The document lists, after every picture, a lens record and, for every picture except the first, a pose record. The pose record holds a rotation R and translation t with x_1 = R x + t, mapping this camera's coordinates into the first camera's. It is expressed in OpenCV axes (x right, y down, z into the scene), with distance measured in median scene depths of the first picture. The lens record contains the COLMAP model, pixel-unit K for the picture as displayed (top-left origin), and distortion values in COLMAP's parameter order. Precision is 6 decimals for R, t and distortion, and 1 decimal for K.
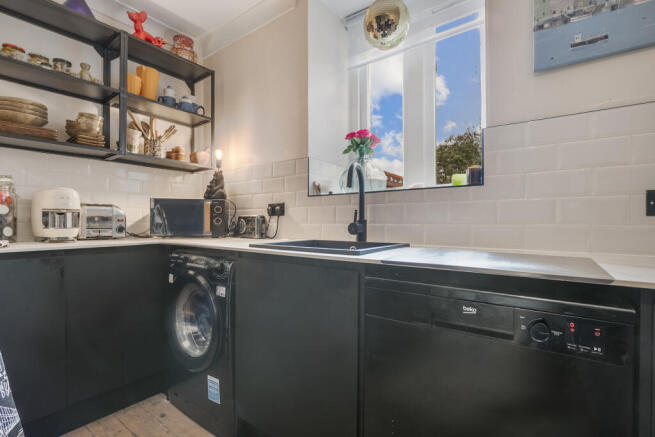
lens RADIAL K [[295.2, 0, 327.5], [0, 295.2, 218.5], [0, 0, 1]] dist [-0.025474, -0.000002]
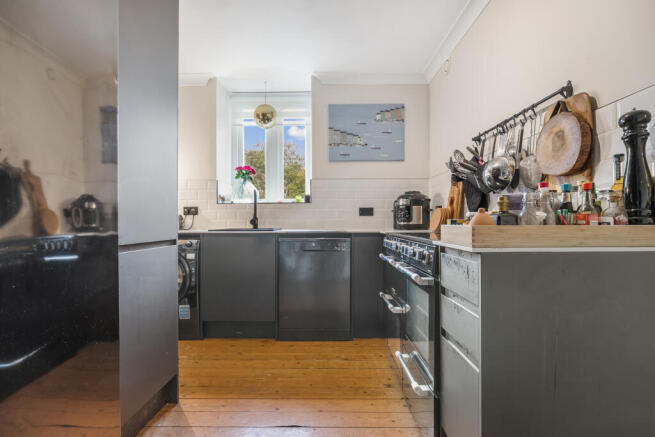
lens RADIAL K [[308.9, 0, 327.5], [0, 308.9, 218.5], [0, 0, 1]] dist [-0.001392, -0.000240]
pose [[0.800422, -0.002028, 0.599433, -0.730875], [-0.000308, 0.999993, 0.003794, 0.004079], [-0.599436, -0.003221, 0.800416, -0.932014]]
